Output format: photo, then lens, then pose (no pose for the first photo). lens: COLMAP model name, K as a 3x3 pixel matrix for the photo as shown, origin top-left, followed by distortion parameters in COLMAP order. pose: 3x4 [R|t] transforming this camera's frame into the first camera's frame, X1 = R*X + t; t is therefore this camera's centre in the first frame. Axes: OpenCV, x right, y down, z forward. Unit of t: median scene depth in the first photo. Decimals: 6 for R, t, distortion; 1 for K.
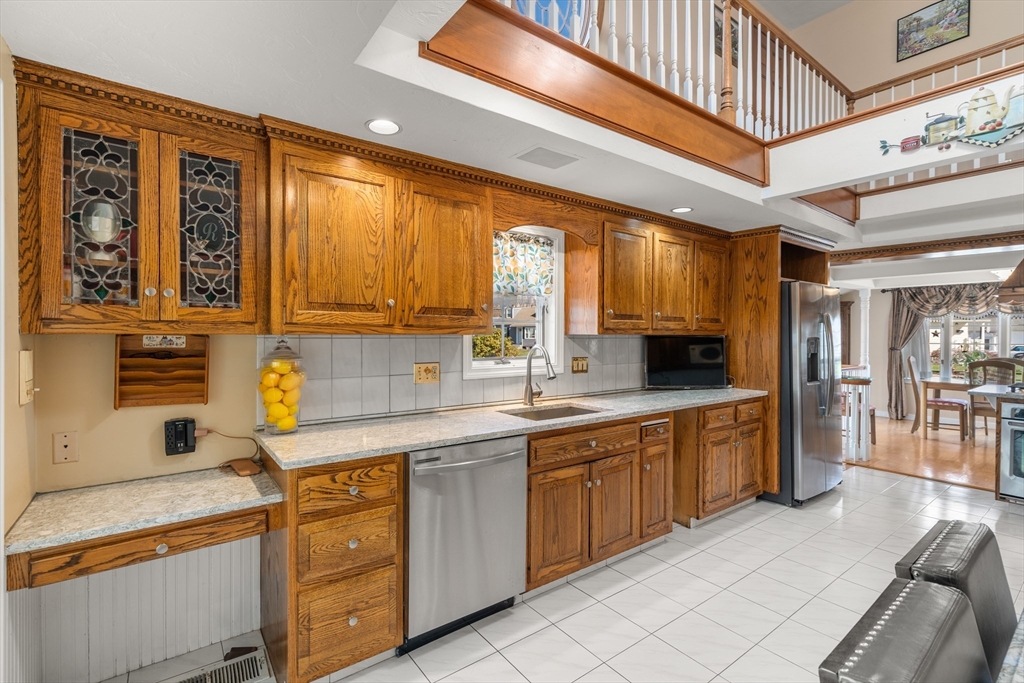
lens RADIAL K [[468.8, 0, 505.8], [0, 468.8, 341.0], [0, 0, 1]] dist [0.001485, -0.000514]
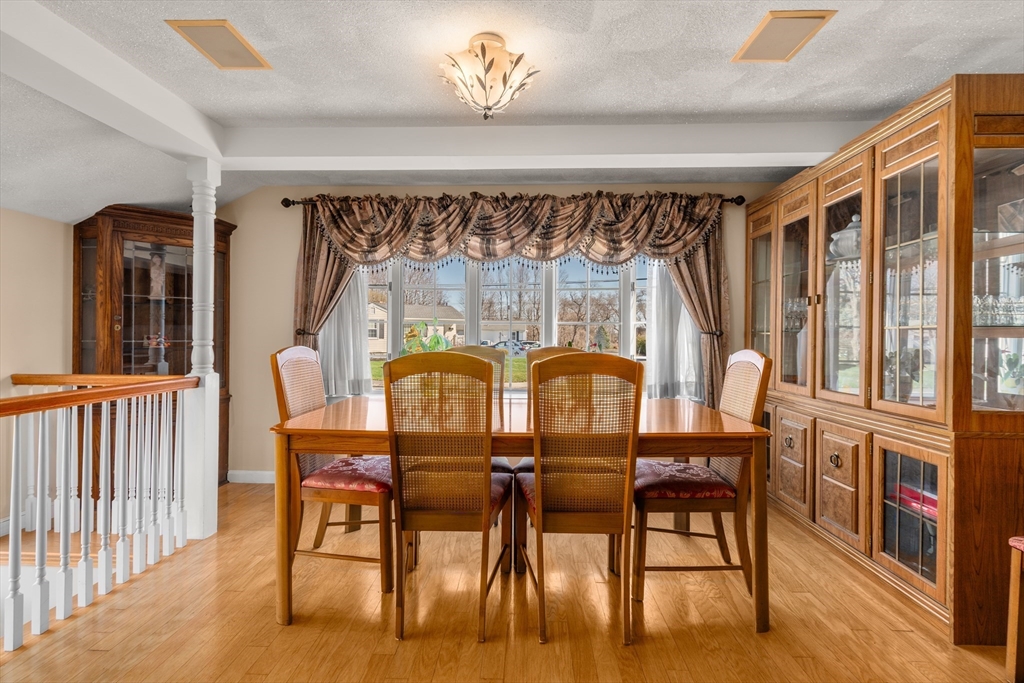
lens RADIAL K [[468.8, 0, 509.4], [0, 468.8, 334.9], [0, 0, 1]] dist [0.001485, -0.000514]
pose [[0.631578, 0.002618, 0.775308, 0.632131], [0.003228, 0.999977, -0.006007, 0.023858], [-0.775305, 0.006297, 0.631555, 0.591072]]
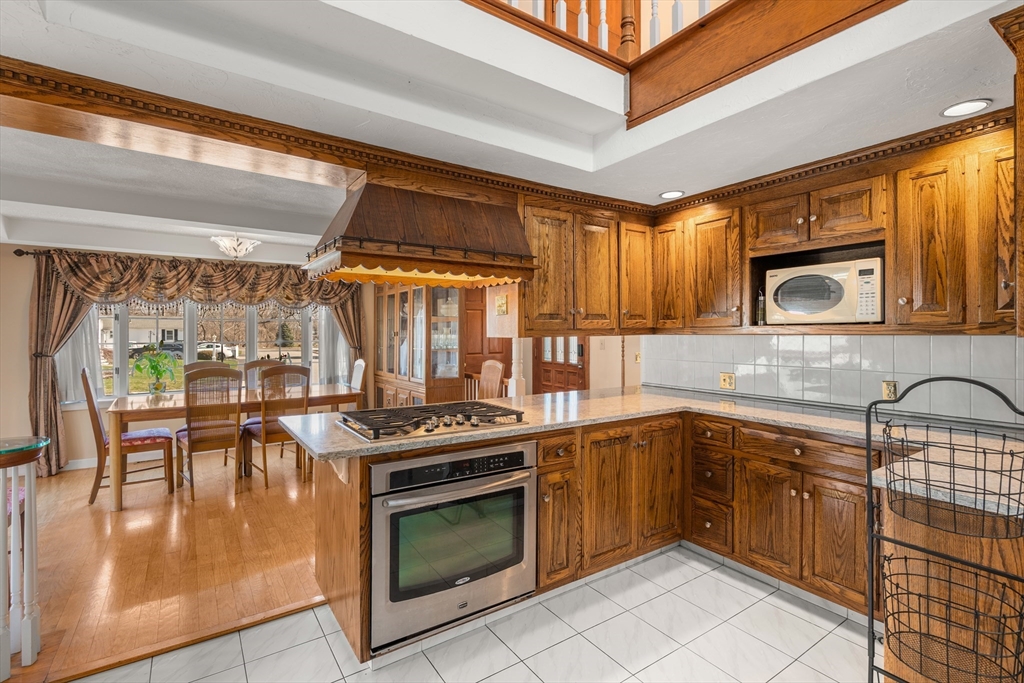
lens RADIAL K [[468.8, 0, 509.1], [0, 468.8, 335.5], [0, 0, 1]] dist [0.001485, -0.000514]
pose [[0.042757, -0.006058, 0.999067, 0.287081], [0.012405, 0.999908, 0.005532, -0.003165], [-0.999008, 0.012157, 0.042828, 0.416796]]
